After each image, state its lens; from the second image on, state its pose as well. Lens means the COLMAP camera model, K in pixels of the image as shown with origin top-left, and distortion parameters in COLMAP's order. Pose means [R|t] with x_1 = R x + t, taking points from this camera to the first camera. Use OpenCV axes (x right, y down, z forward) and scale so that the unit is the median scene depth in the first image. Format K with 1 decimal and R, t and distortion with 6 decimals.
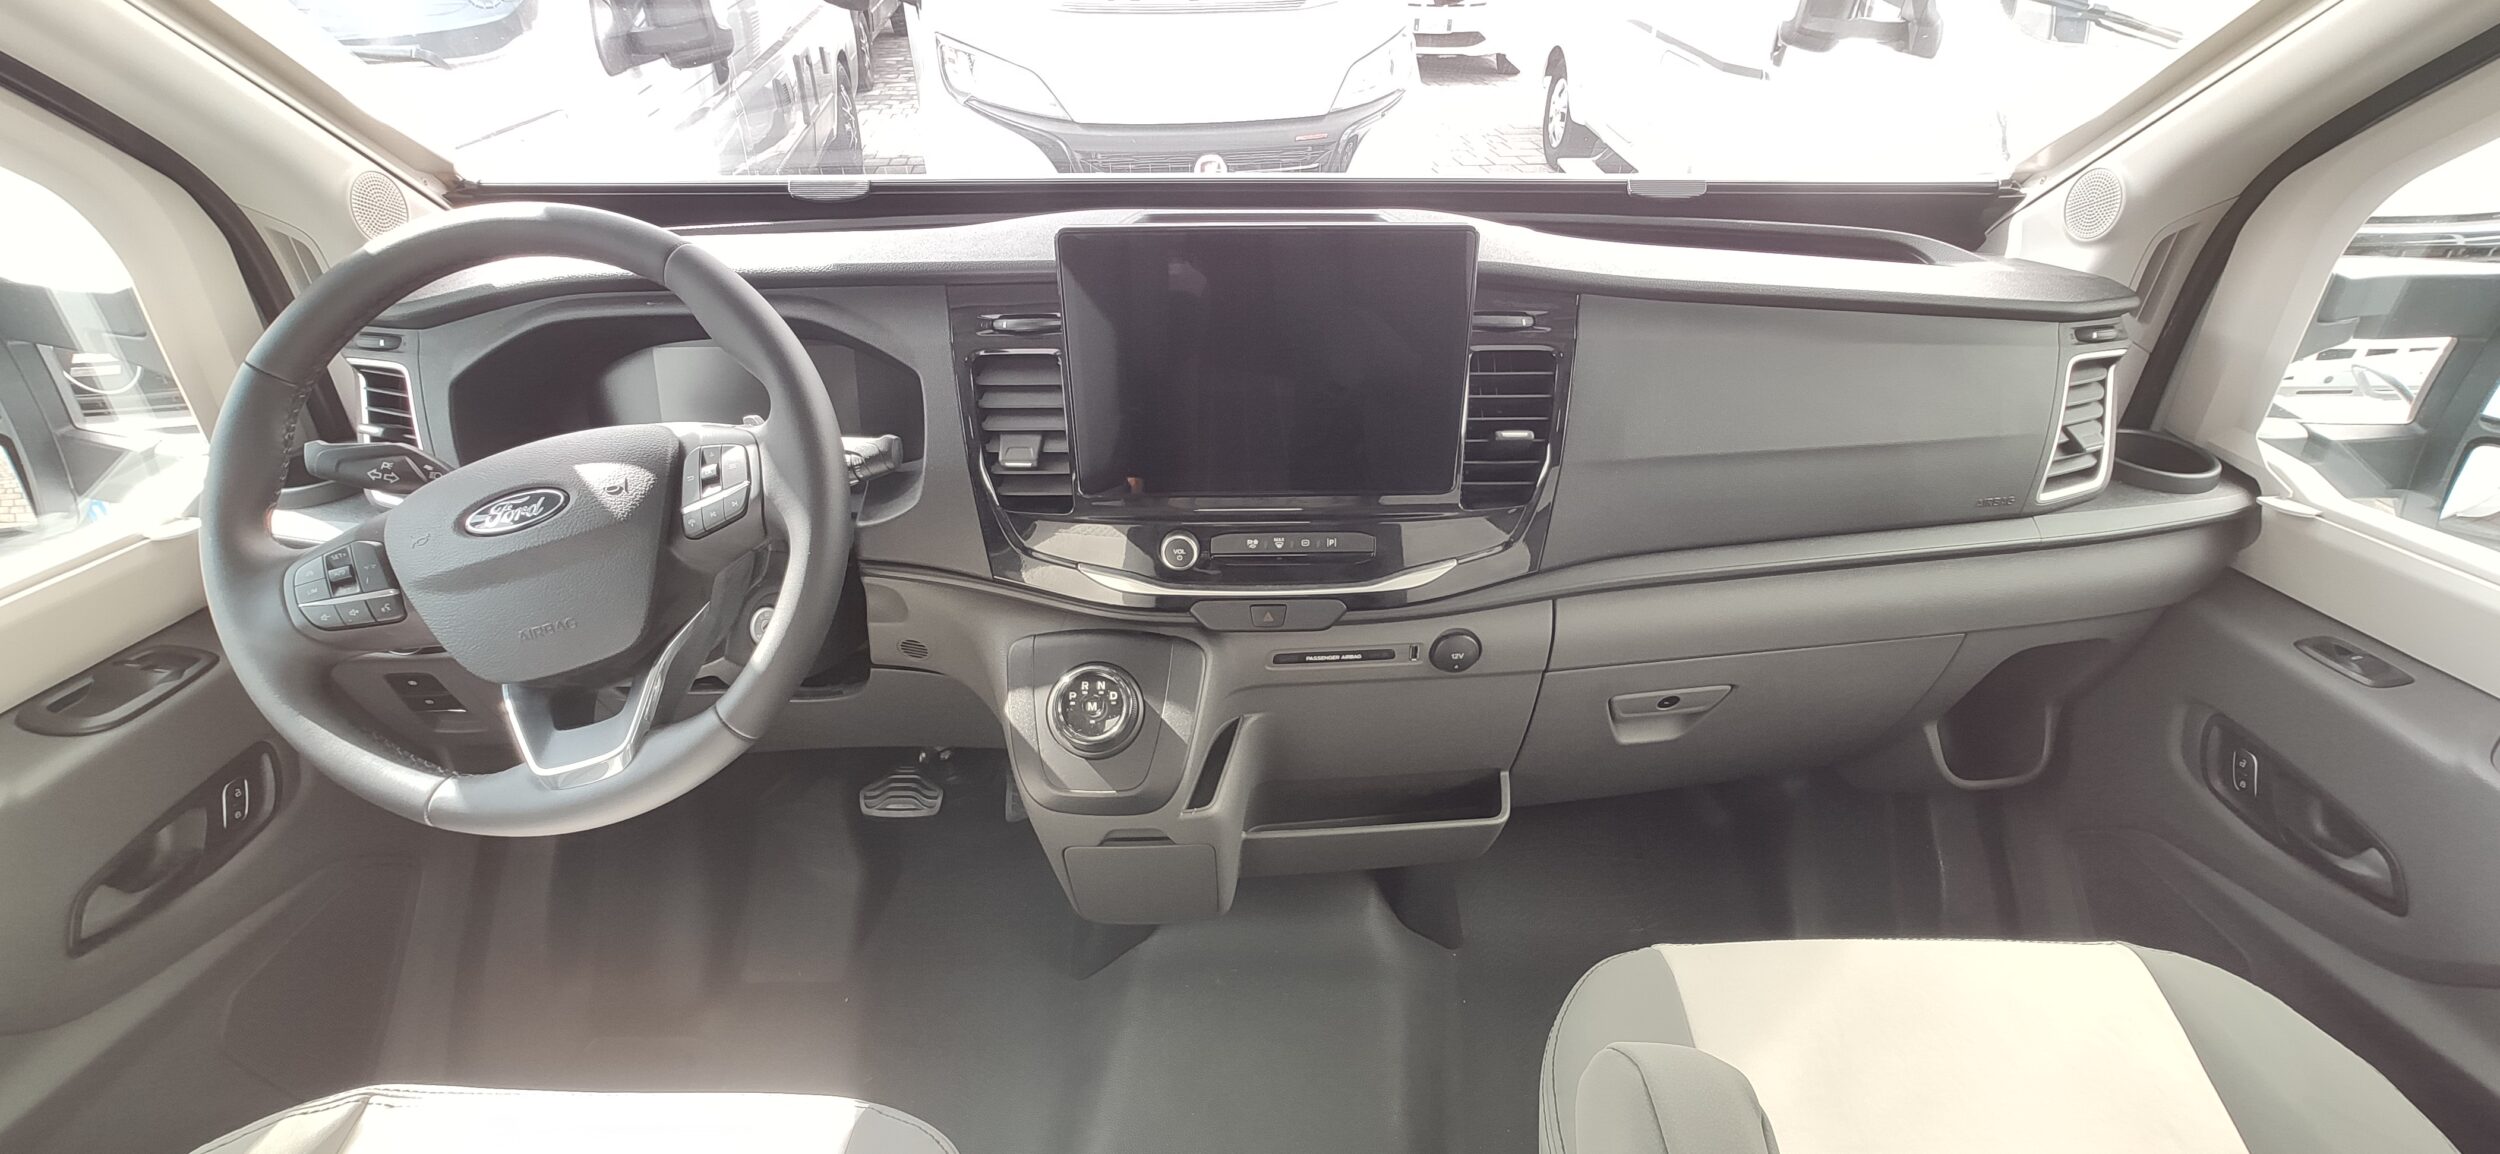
lens RADIAL K [[1072.7, 0, 1255.6], [0, 1072.7, 583.0], [0, 0, 1]] dist [-0.030661, 0.012183]
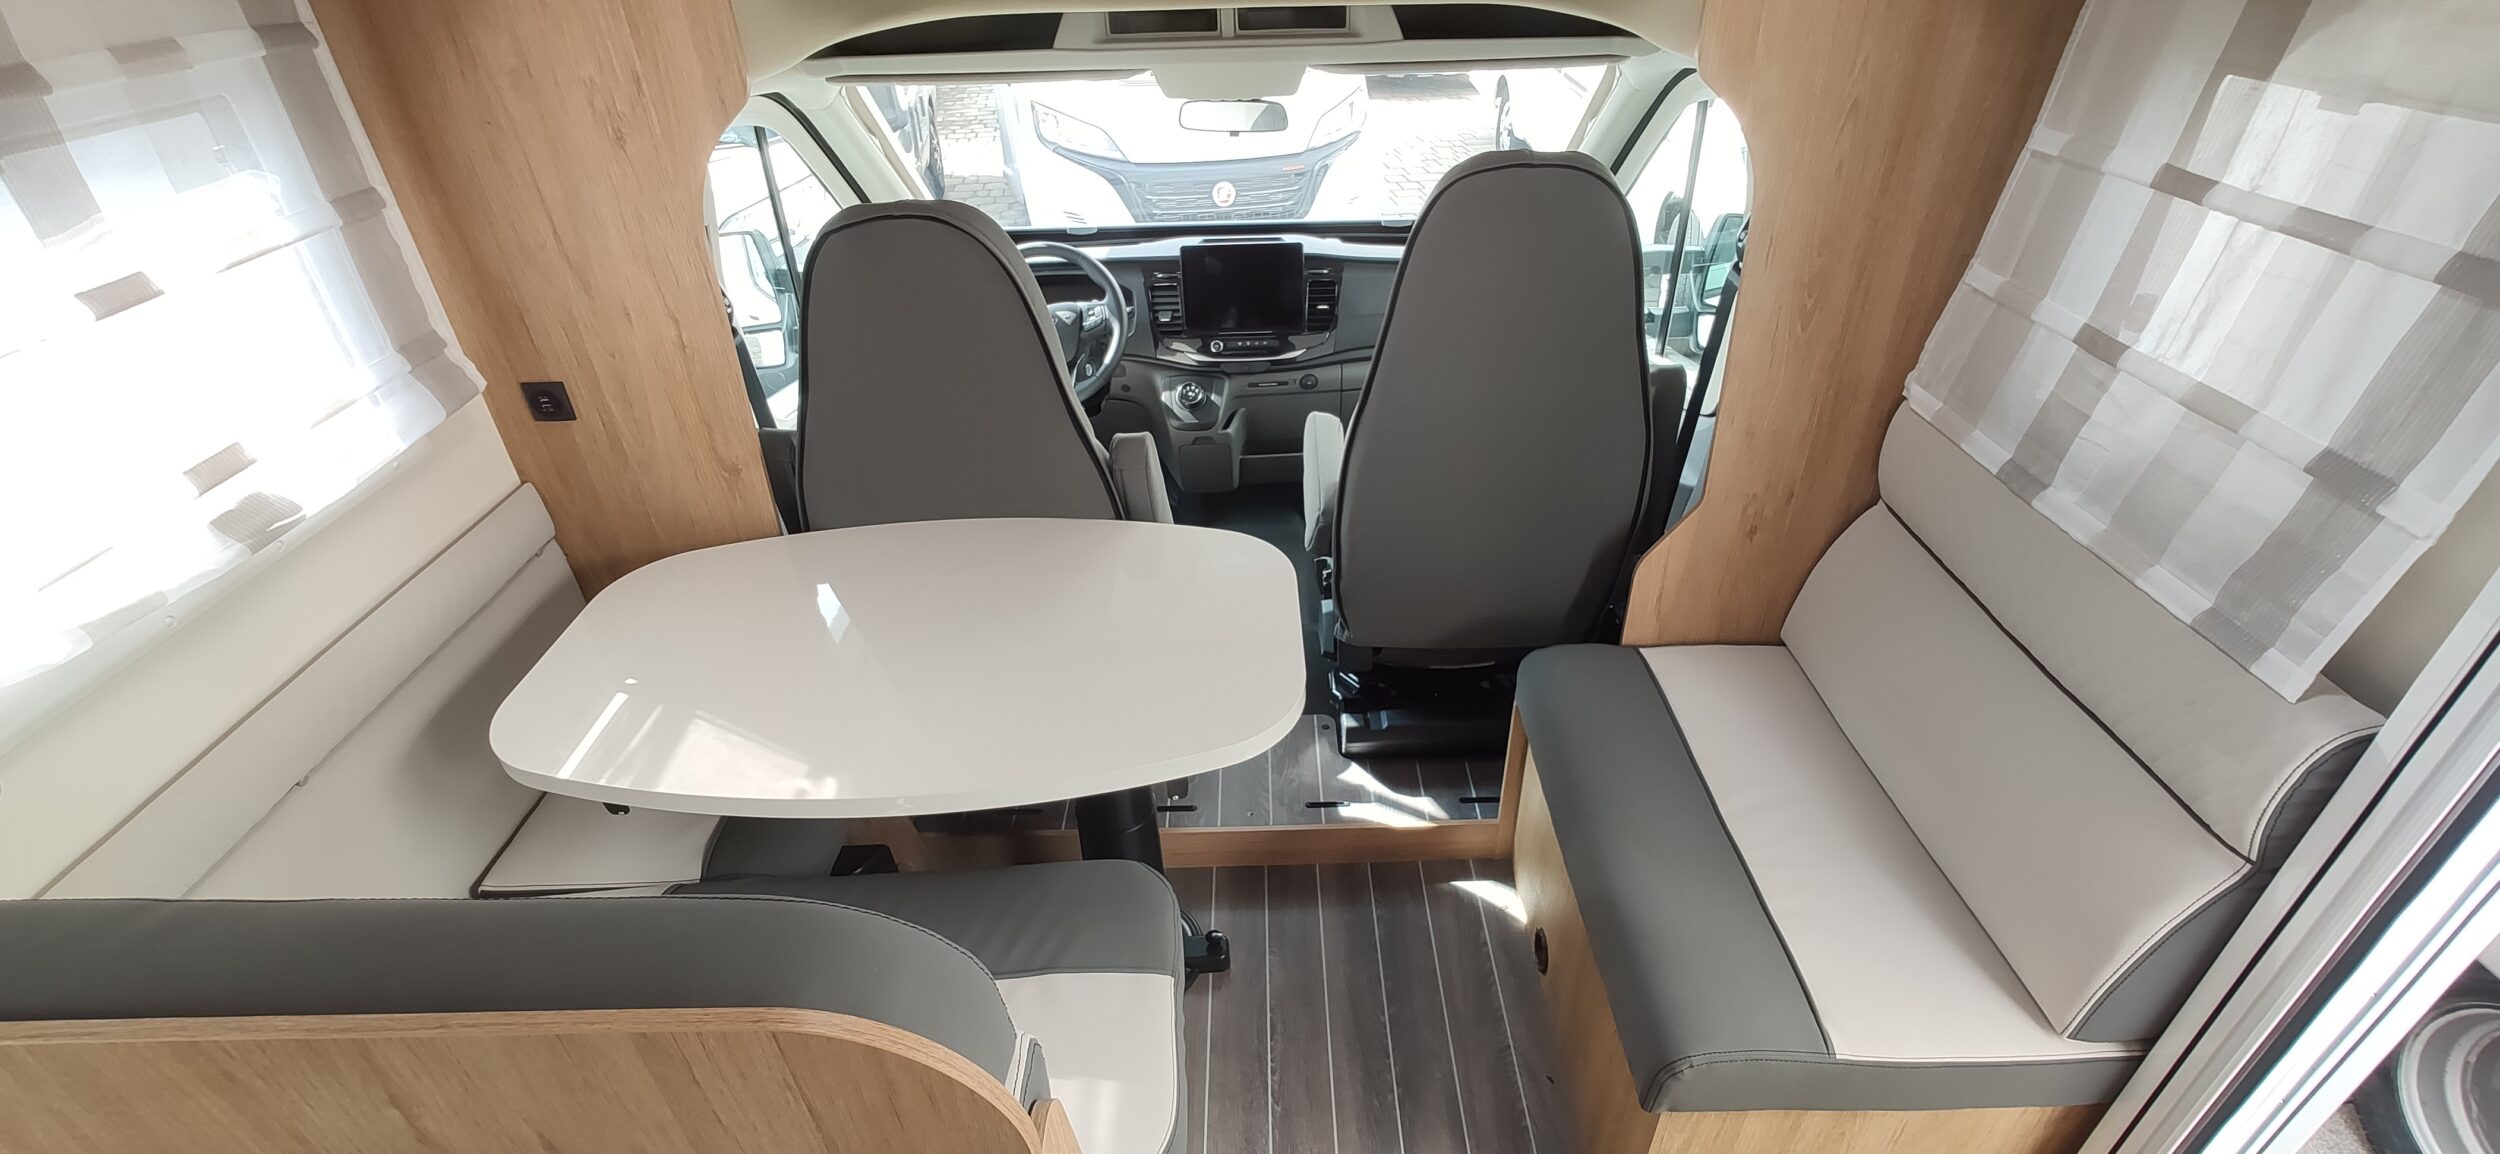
lens RADIAL K [[1091.6, 0, 1262.0], [0, 1091.6, 582.8], [0, 0, 1]] dist [-0.025058, 0.013433]
pose [[0.999760, -0.017343, -0.013381, 0.089931], [0.017336, 0.999849, -0.000699, 0.650631], [0.013391, 0.000467, 0.999910, -2.139394]]
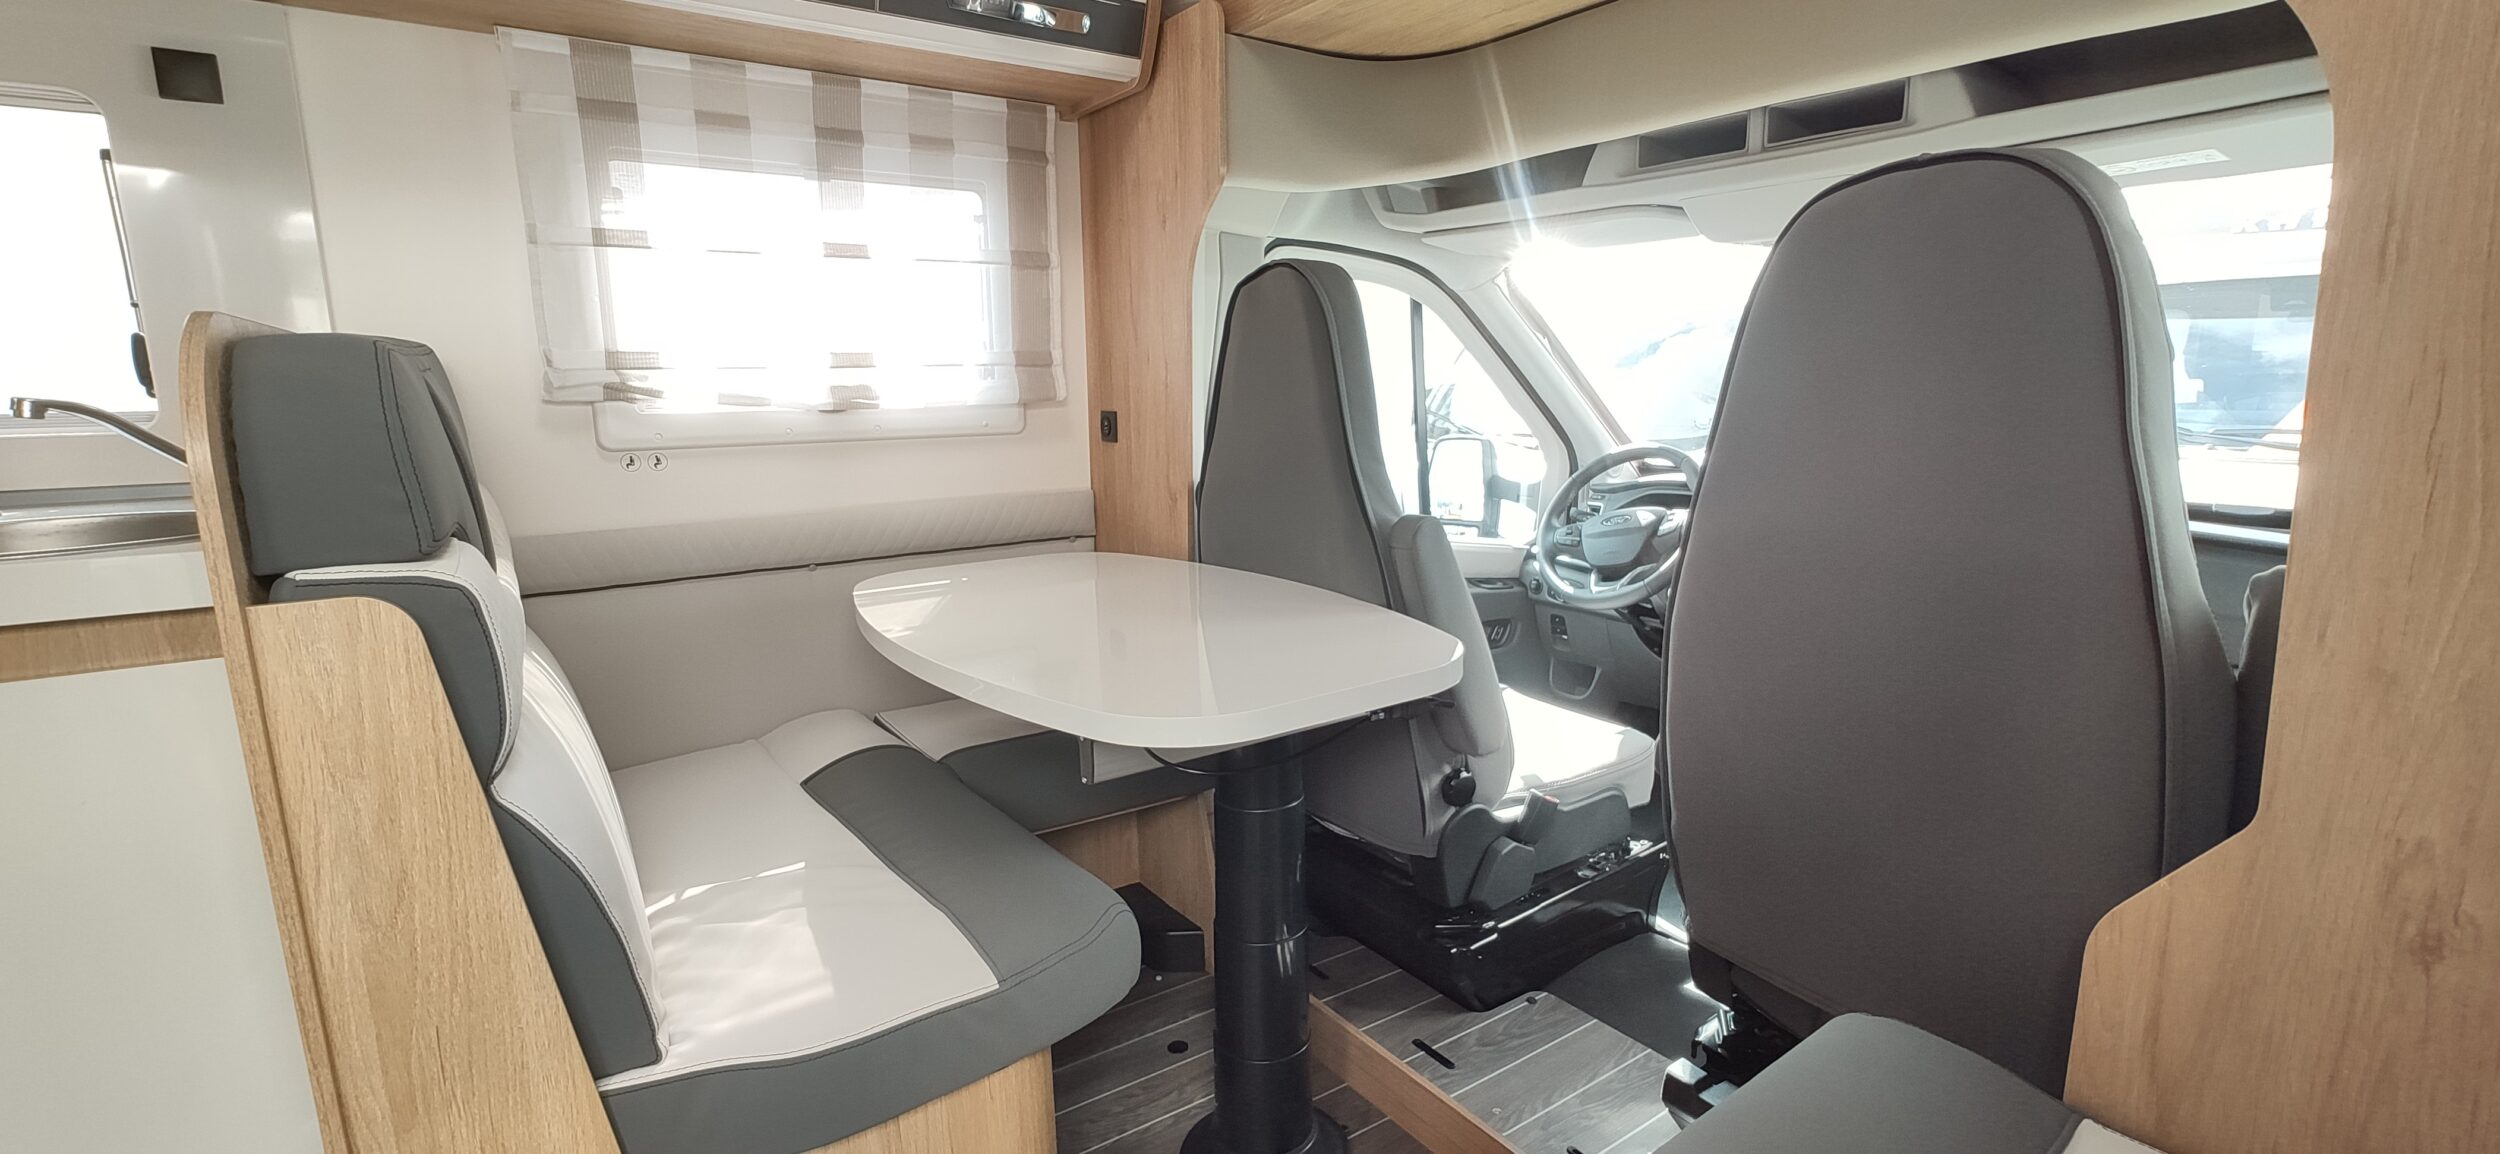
lens RADIAL K [[1072.7, 0, 1255.6], [0, 1072.7, 583.0], [0, 0, 1]] dist [-0.030661, 0.012183]
pose [[0.563675, 0.153672, -0.811576, 1.101188], [-0.441708, 0.886332, -0.138958, 0.830499], [0.697972, 0.436806, 0.567482, -1.277367]]
